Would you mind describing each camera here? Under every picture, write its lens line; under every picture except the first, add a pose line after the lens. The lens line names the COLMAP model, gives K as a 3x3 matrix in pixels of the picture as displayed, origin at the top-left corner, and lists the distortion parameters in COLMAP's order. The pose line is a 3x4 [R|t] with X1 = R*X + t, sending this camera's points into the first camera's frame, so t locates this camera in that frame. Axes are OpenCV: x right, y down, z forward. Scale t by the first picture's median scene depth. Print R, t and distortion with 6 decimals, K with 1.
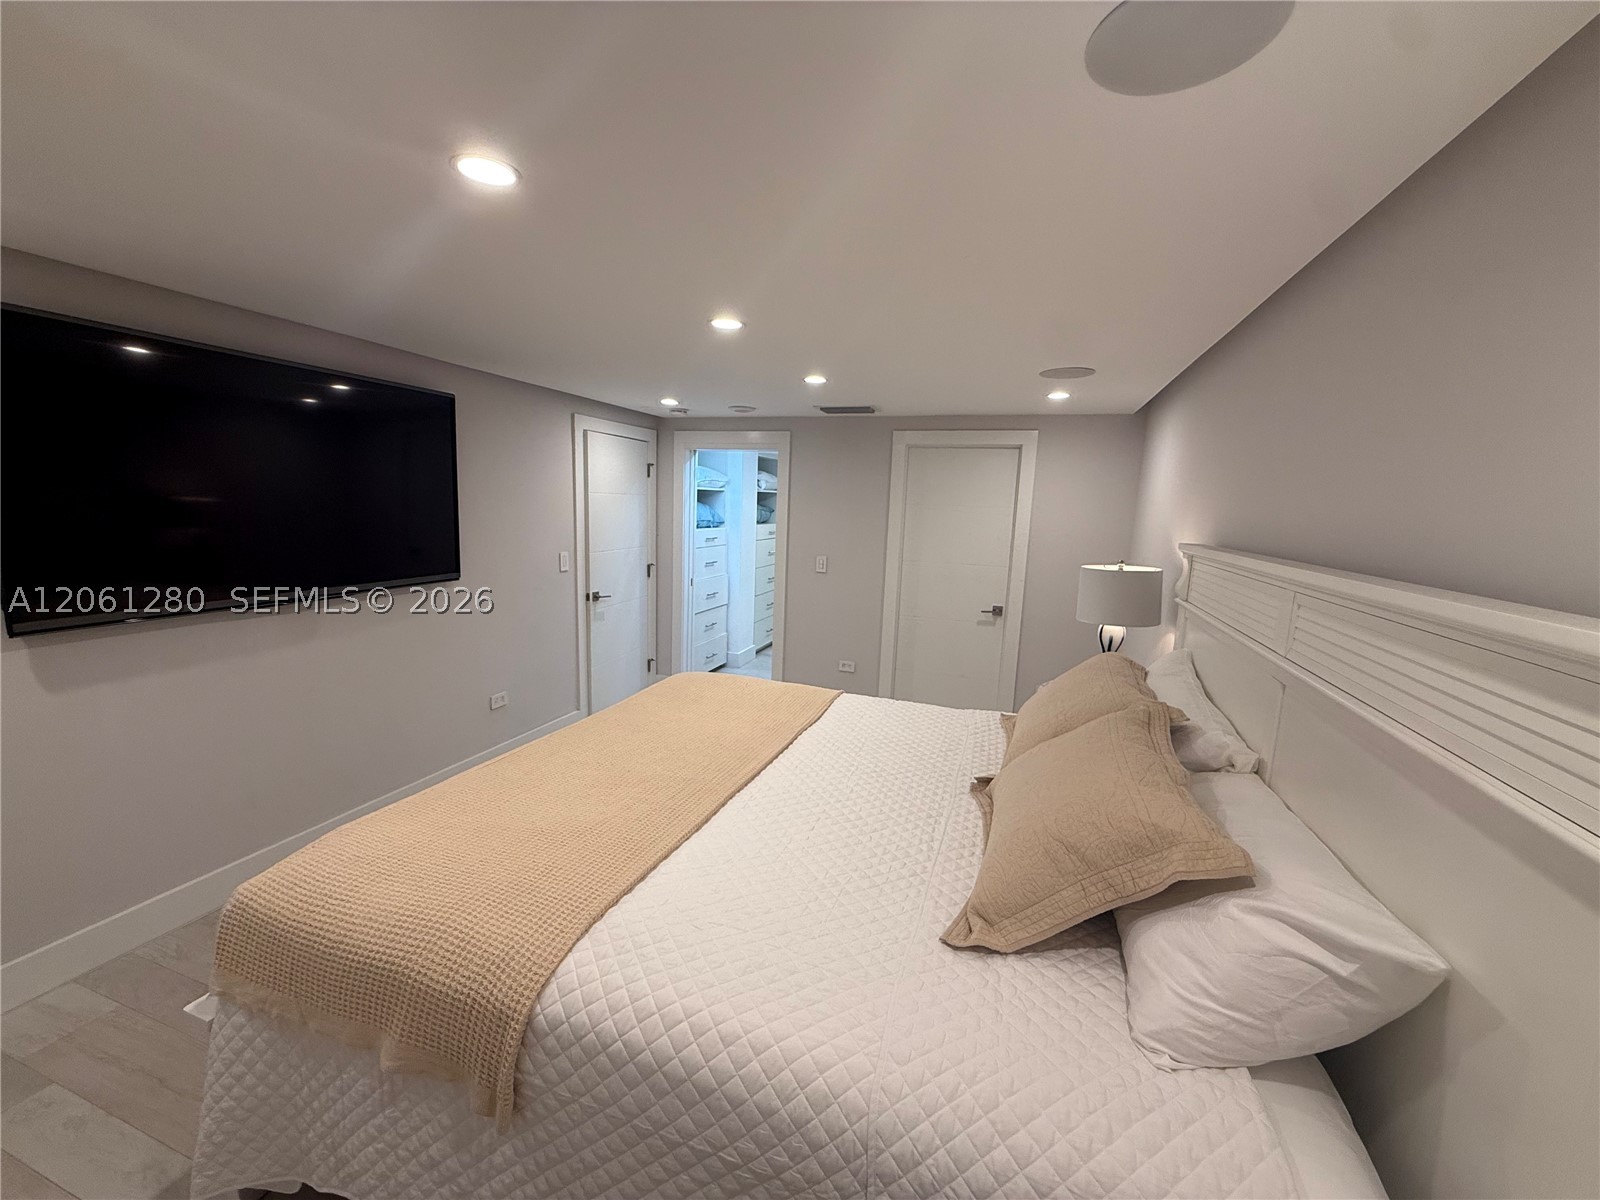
lens RADIAL K [[635.2, 0, 804.1], [0, 635.2, 601.9], [0, 0, 1]] dist [-0.000718, -0.000602]
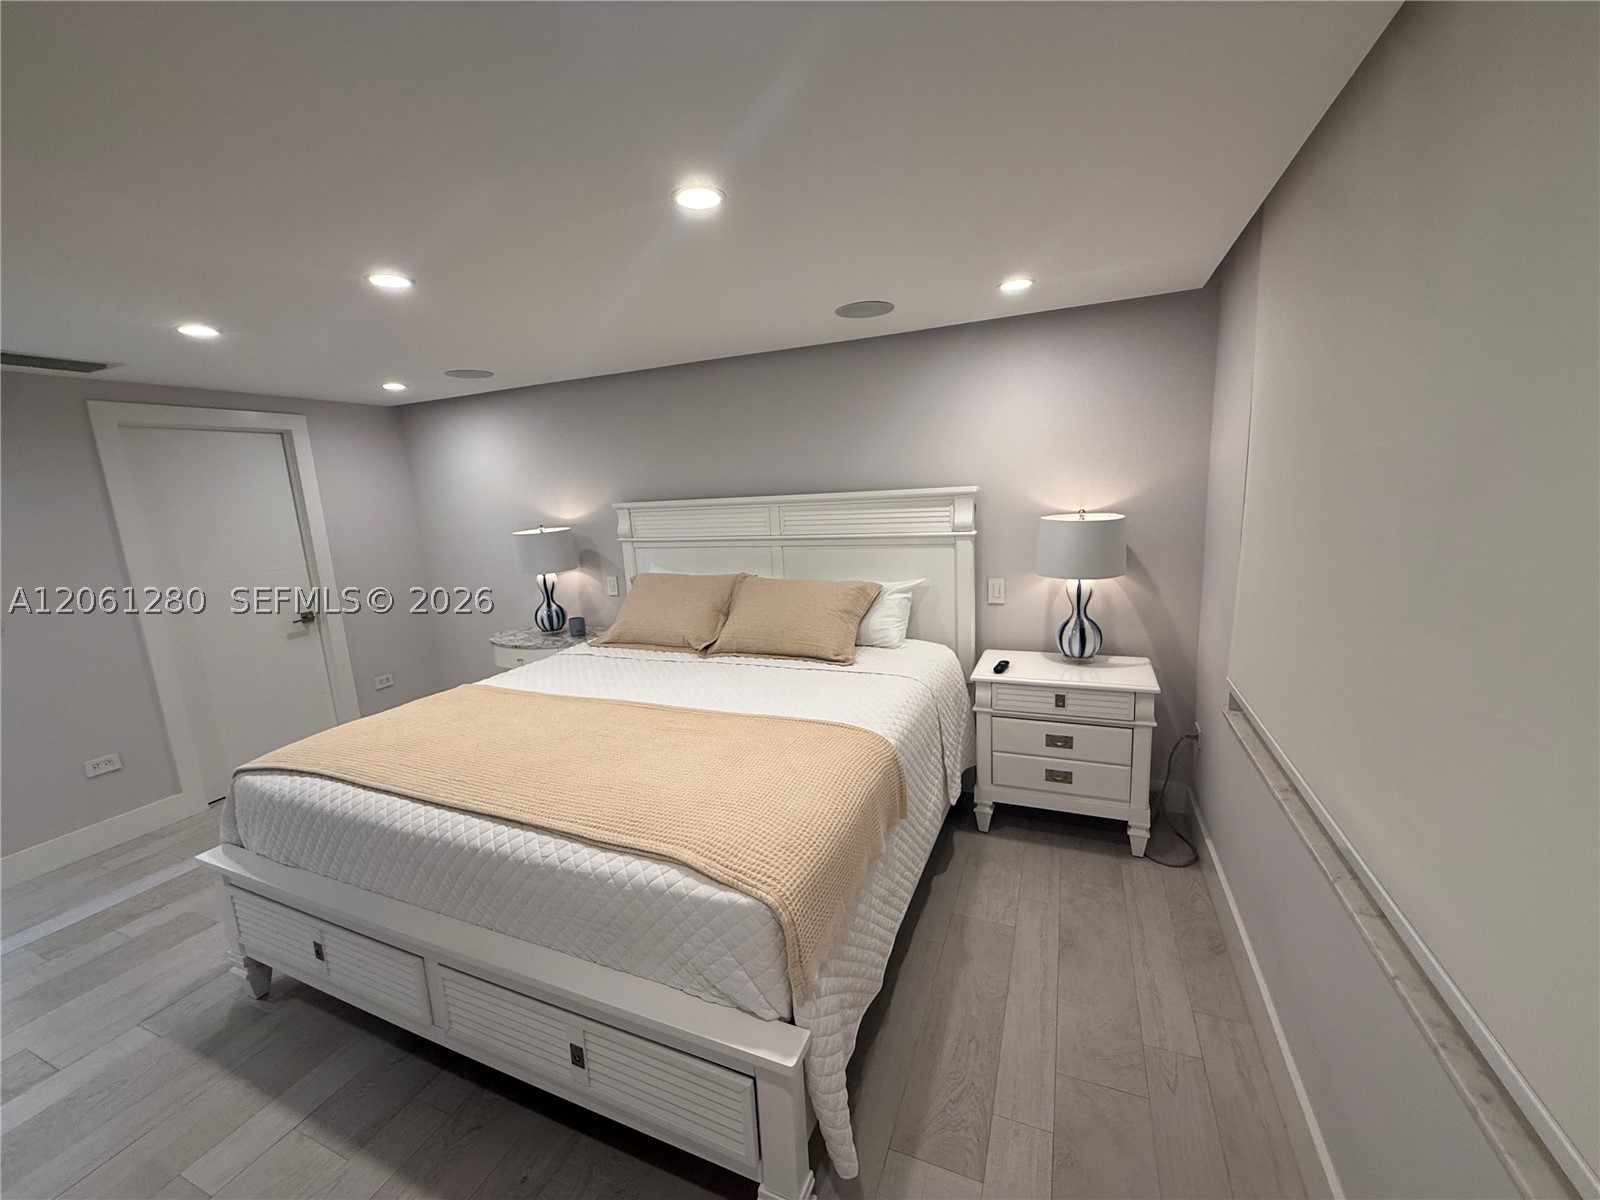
lens RADIAL K [[635.2, 0, 796.6], [0, 635.2, 599.8], [0, 0, 1]] dist [-0.000718, -0.000602]
pose [[0.075334, -0.216881, 0.973287, -0.502485], [0.206845, 0.958229, 0.197516, -0.043143], [-0.975469, 0.186439, 0.117048, 0.227606]]
